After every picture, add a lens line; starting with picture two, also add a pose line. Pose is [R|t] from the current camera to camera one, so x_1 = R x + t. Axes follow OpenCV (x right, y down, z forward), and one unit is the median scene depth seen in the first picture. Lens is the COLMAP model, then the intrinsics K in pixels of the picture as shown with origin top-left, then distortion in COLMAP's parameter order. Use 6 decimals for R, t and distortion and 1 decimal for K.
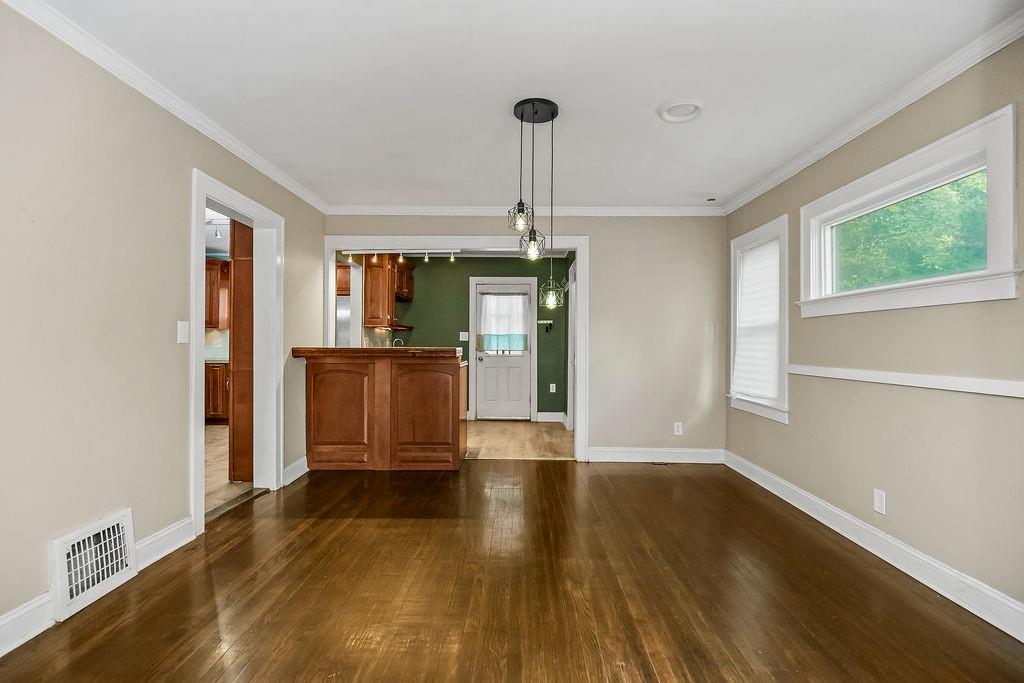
lens RADIAL K [[485.4, 0, 516.3], [0, 485.4, 348.6], [0, 0, 1]] dist [-0.000273, 0.000049]
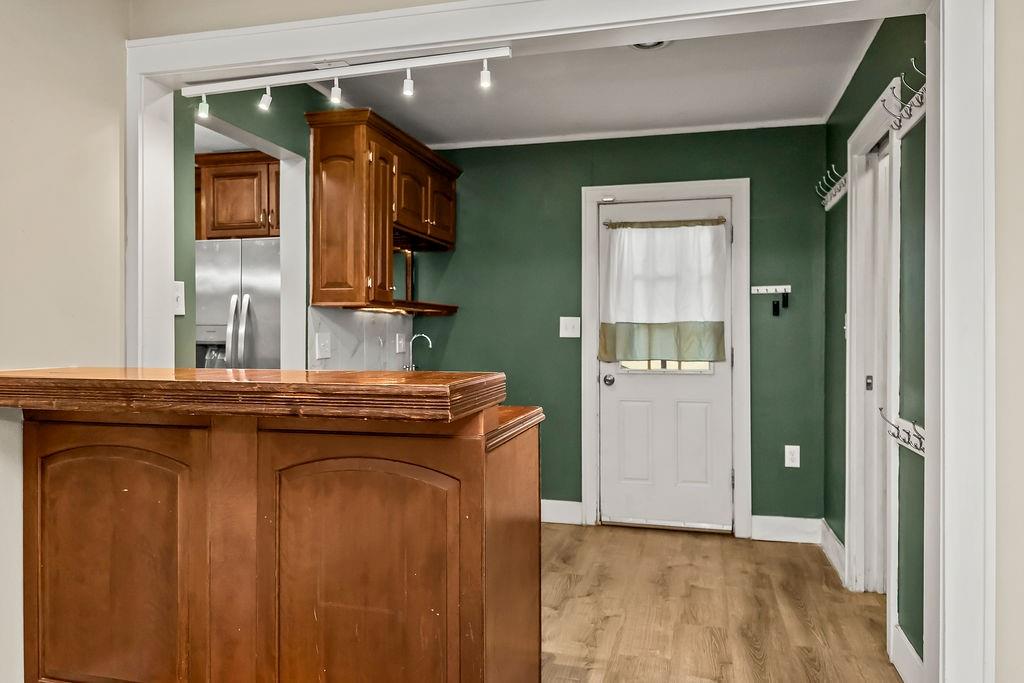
lens RADIAL K [[710.7, 0, 512.9], [0, 710.7, 336.3], [0, 0, 1]] dist [0.000753, -0.000914]
pose [[0.970231, -0.004217, -0.242144, -0.004863], [0.002530, 0.999970, -0.007277, -0.012886], [0.242168, 0.006447, 0.970213, 0.384079]]
